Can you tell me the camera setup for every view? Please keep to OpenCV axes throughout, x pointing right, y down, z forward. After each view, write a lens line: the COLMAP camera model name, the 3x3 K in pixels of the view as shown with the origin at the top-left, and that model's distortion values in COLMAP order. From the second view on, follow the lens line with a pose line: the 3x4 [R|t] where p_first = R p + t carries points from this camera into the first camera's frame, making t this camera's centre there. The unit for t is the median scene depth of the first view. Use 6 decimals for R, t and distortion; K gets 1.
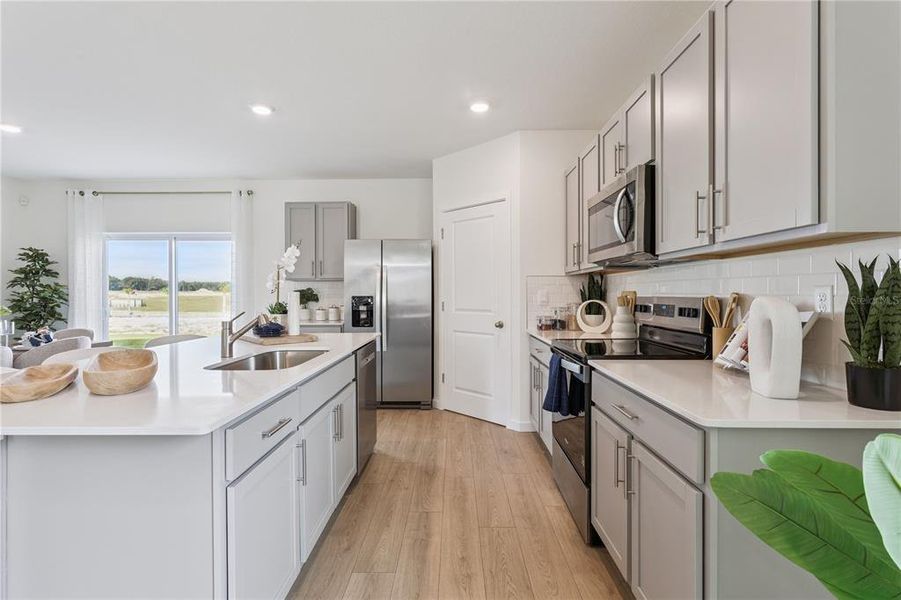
lens RADIAL K [[419.9, 0, 455.2], [0, 419.9, 297.4], [0, 0, 1]] dist [-0.011624, 0.001216]
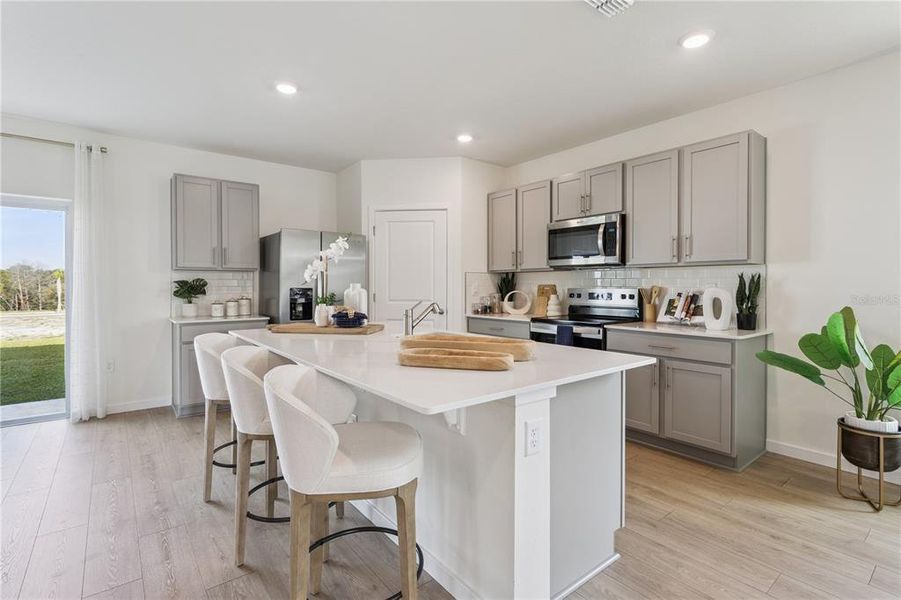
lens RADIAL K [[419.9, 0, 452.1], [0, 419.9, 296.5], [0, 0, 1]] dist [-0.011624, 0.001216]
pose [[0.780238, -0.011289, 0.625381, -0.564865], [0.002939, 0.999892, 0.014383, 0.003458], [-0.625476, -0.009384, 0.780187, 0.026291]]
